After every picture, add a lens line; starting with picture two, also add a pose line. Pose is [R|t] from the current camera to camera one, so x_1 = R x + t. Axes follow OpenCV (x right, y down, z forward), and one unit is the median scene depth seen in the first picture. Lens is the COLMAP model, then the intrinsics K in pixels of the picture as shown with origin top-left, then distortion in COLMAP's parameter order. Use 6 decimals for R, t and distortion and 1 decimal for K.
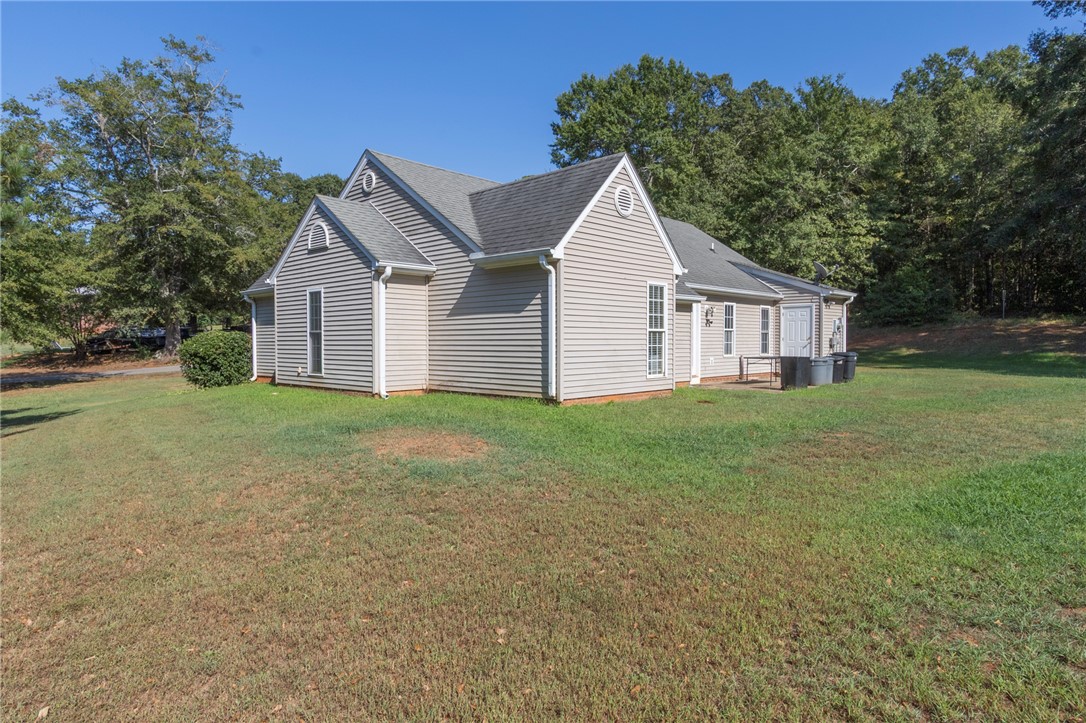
lens RADIAL K [[642.5, 0, 545.5], [0, 642.5, 363.6], [0, 0, 1]] dist [0.001346, 0.000659]
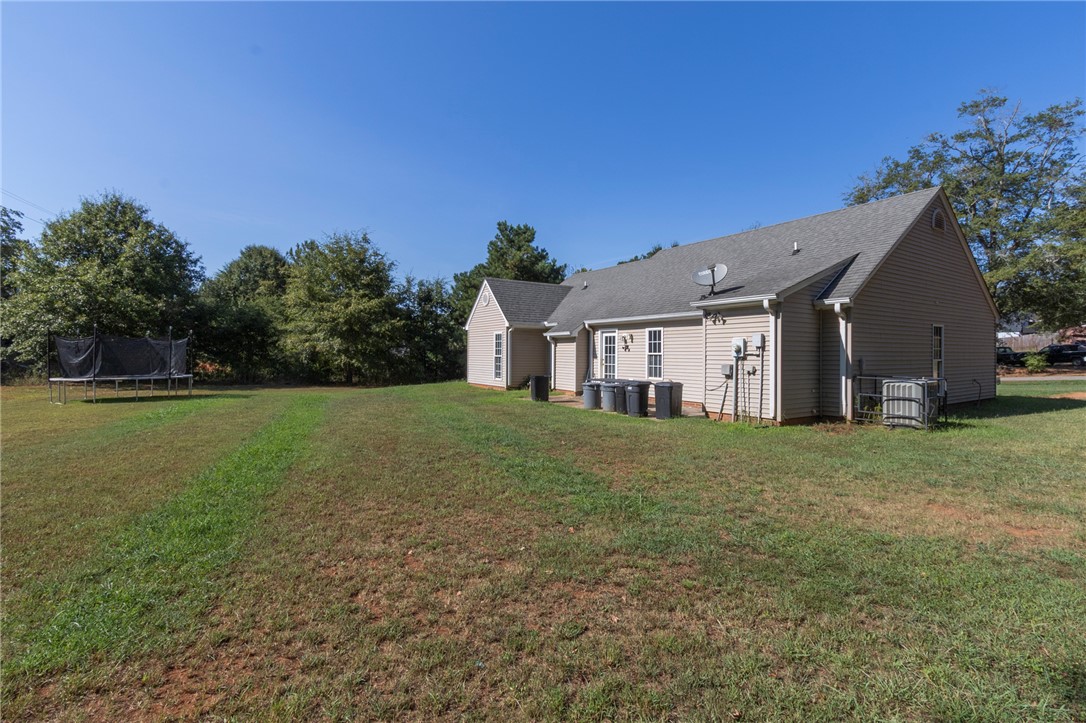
lens RADIAL K [[507.3, 0, 544.0], [0, 507.3, 355.1], [0, 0, 1]] dist [0.003037, -0.001942]
pose [[-0.223149, 0.005175, -0.974771, 1.145706], [-0.033976, 0.999337, 0.013083, -0.055973], [0.974192, 0.036039, -0.222825, 1.019471]]
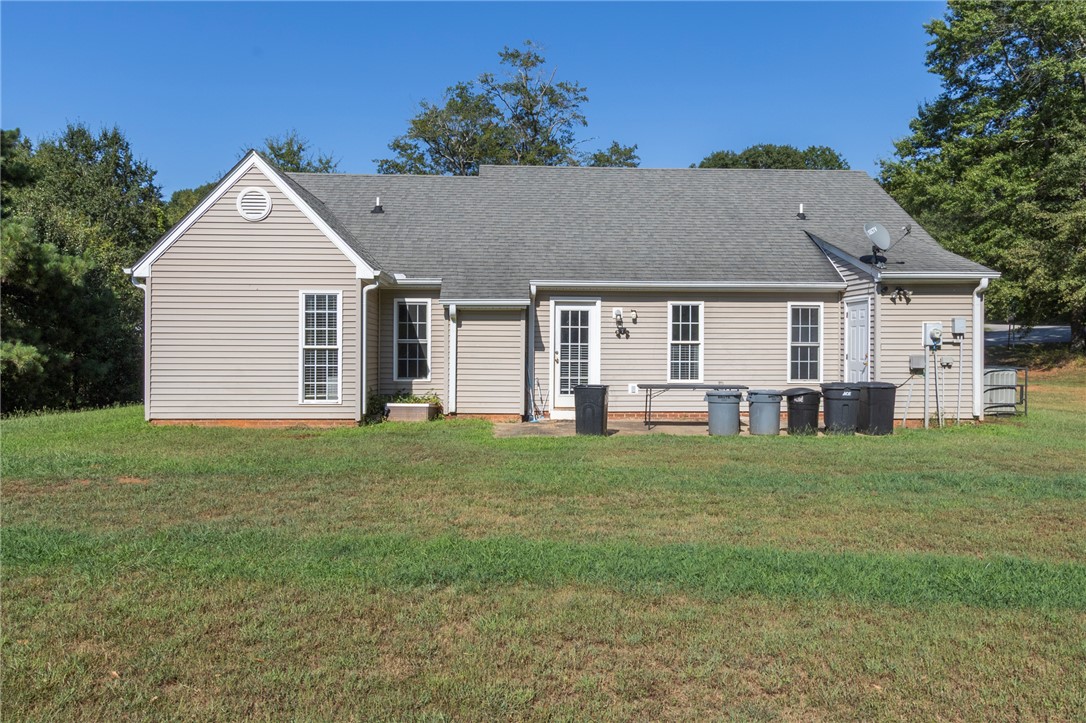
lens RADIAL K [[802.4, 0, 547.7], [0, 802.4, 362.5], [0, 0, 1]] dist [0.007219, -0.000199]
pose [[0.726562, 0.017264, -0.686884, 0.761075], [-0.027627, 0.999610, -0.004099, -0.024703], [0.686545, 0.021955, 0.726755, 0.301928]]
